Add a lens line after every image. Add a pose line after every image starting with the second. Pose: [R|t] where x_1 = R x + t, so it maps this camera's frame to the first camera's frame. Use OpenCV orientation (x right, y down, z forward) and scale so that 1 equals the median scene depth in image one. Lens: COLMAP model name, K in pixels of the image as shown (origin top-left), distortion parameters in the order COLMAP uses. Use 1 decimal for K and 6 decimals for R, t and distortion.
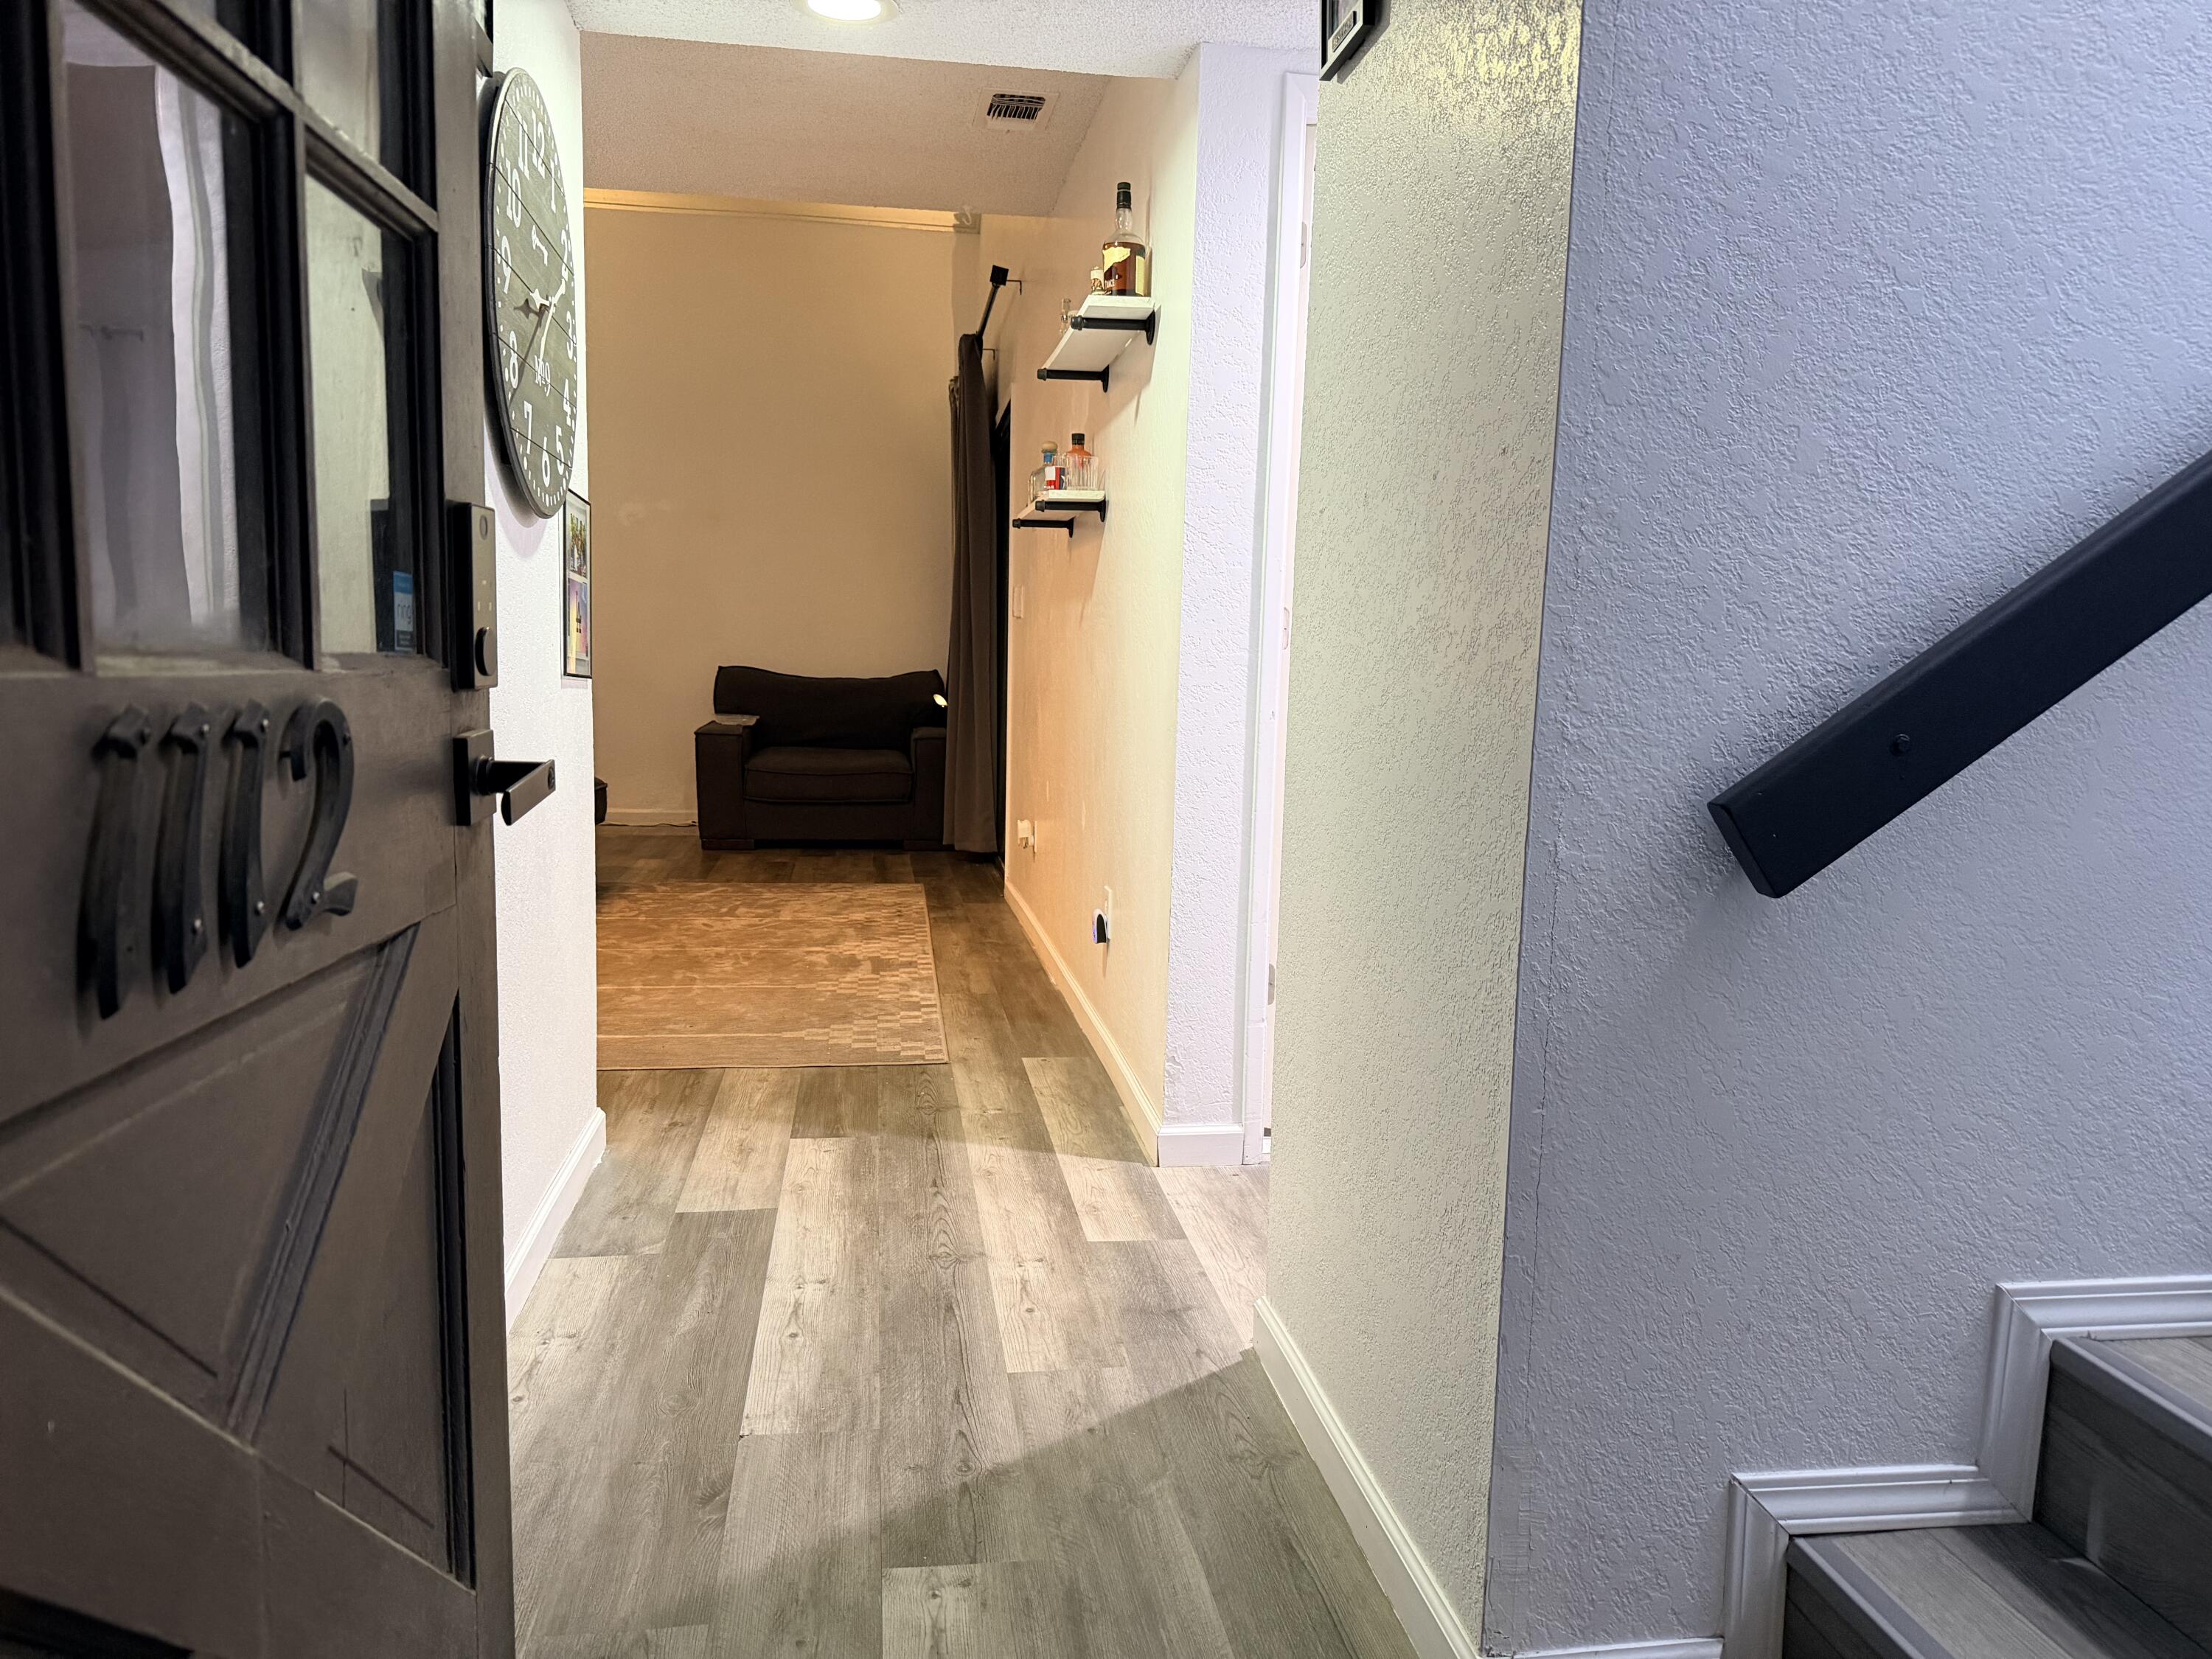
lens RADIAL K [[1510.2, 0, 1106.0], [0, 1510.2, 829.5], [0, 0, 1]] dist [0.137586, 0.000405]
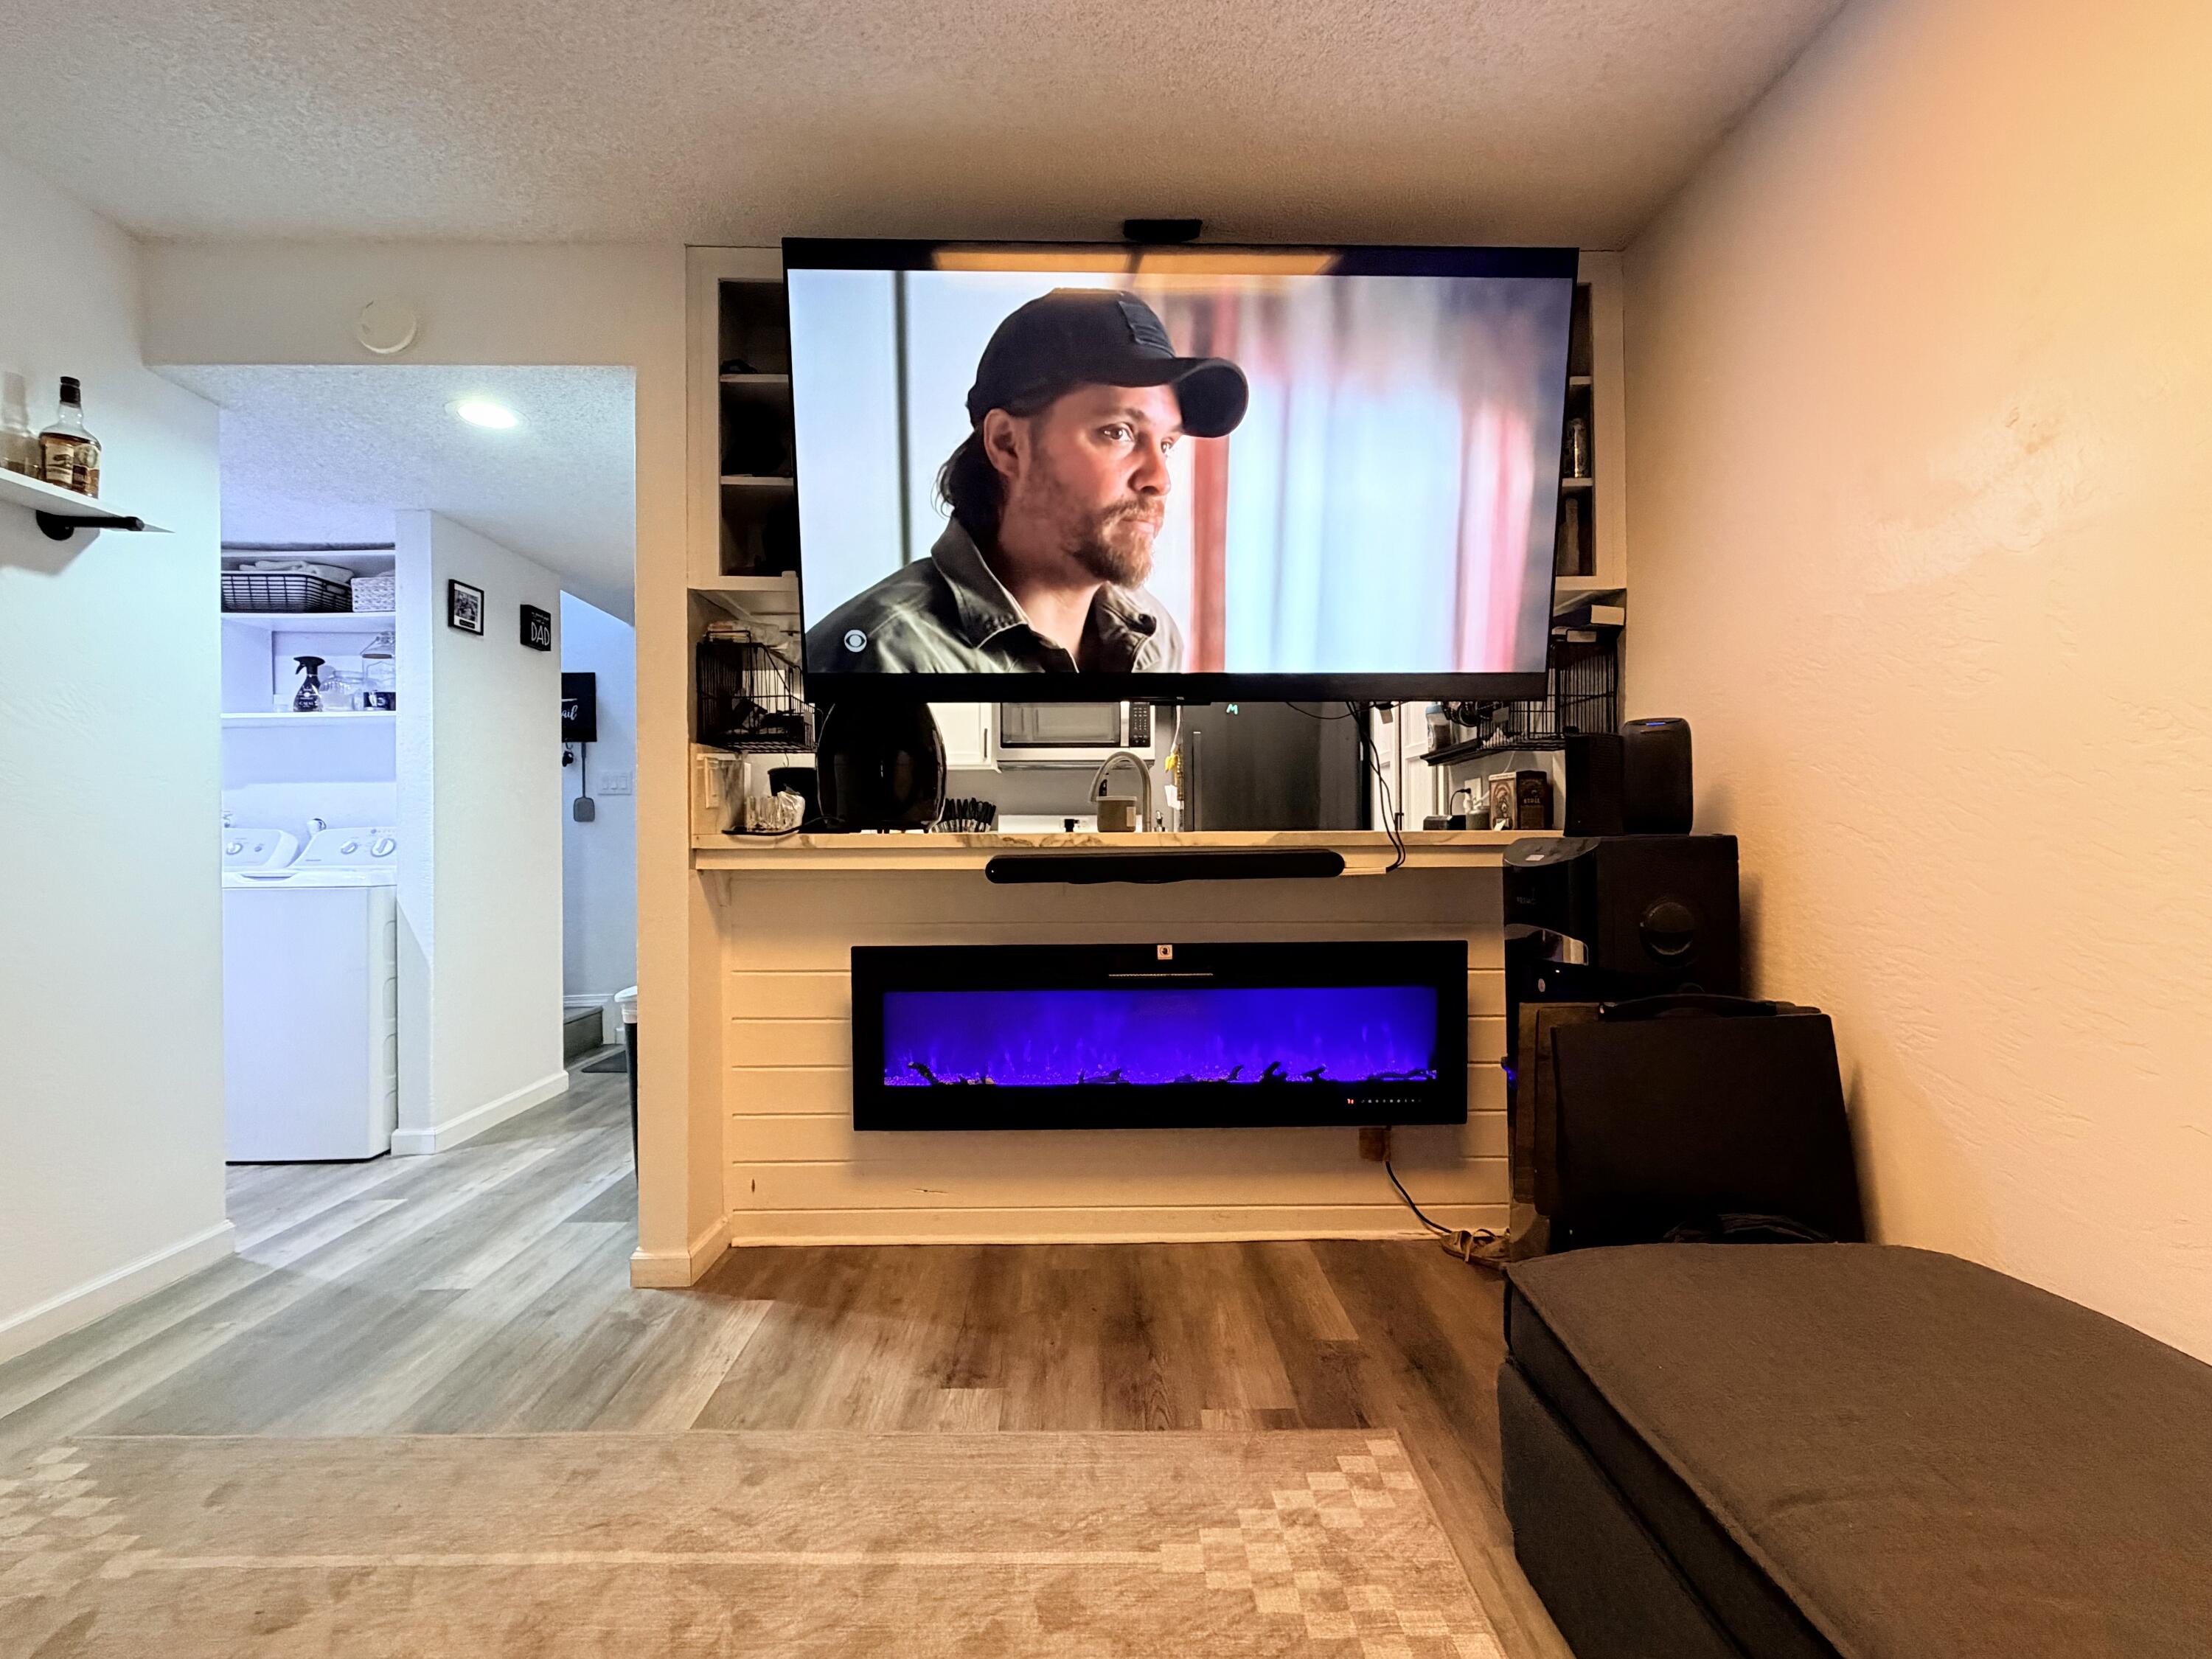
lens RADIAL K [[993.9, 0, 1106.0], [0, 993.9, 829.5], [0, 0, 1]] dist [0.000224, -0.000012]
pose [[-0.990082, -0.021250, 0.138875, -0.795585], [-0.003975, 0.992337, 0.123499, -0.230461], [-0.140435, 0.121722, -0.982579, 1.688151]]
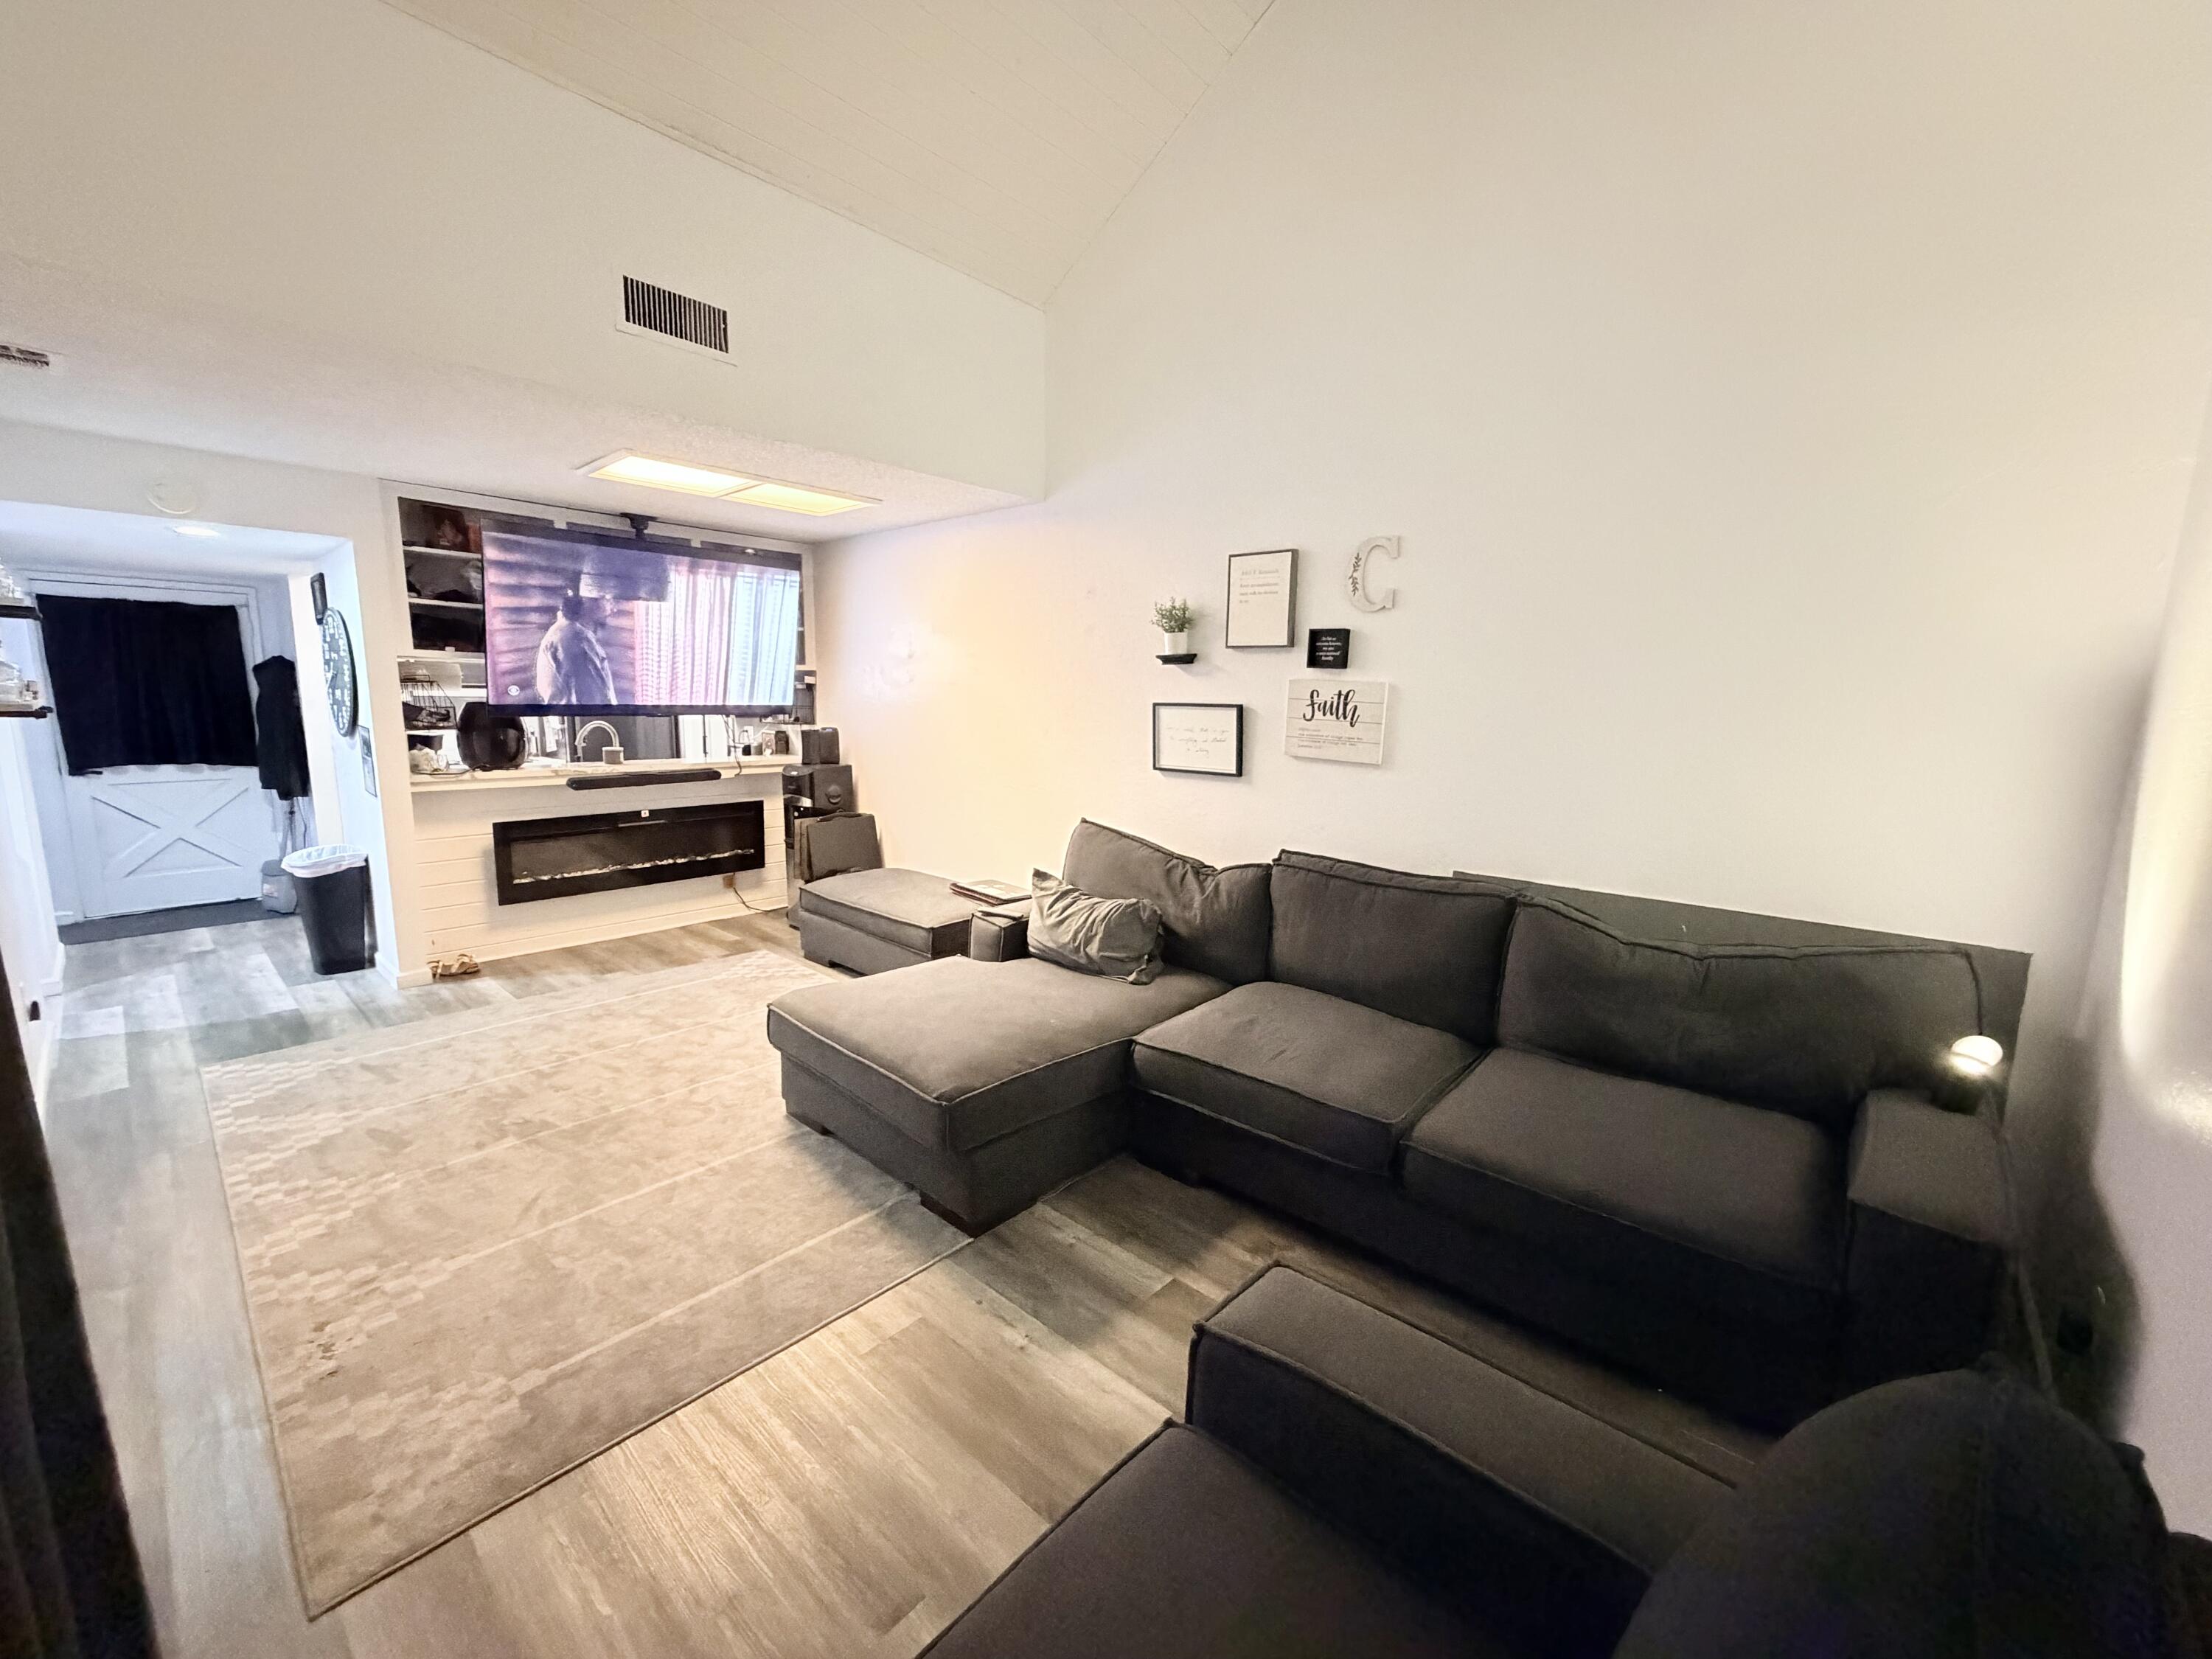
lens RADIAL K [[878.1, 0, 1098.5], [0, 878.1, 829.0], [0, 0, 1]] dist [-0.000519, -0.000143]
pose [[-0.769806, 0.054842, -0.635918, -0.320515], [-0.122425, 0.965117, 0.231433, -0.510769], [0.626427, 0.256011, -0.736239, 2.735926]]
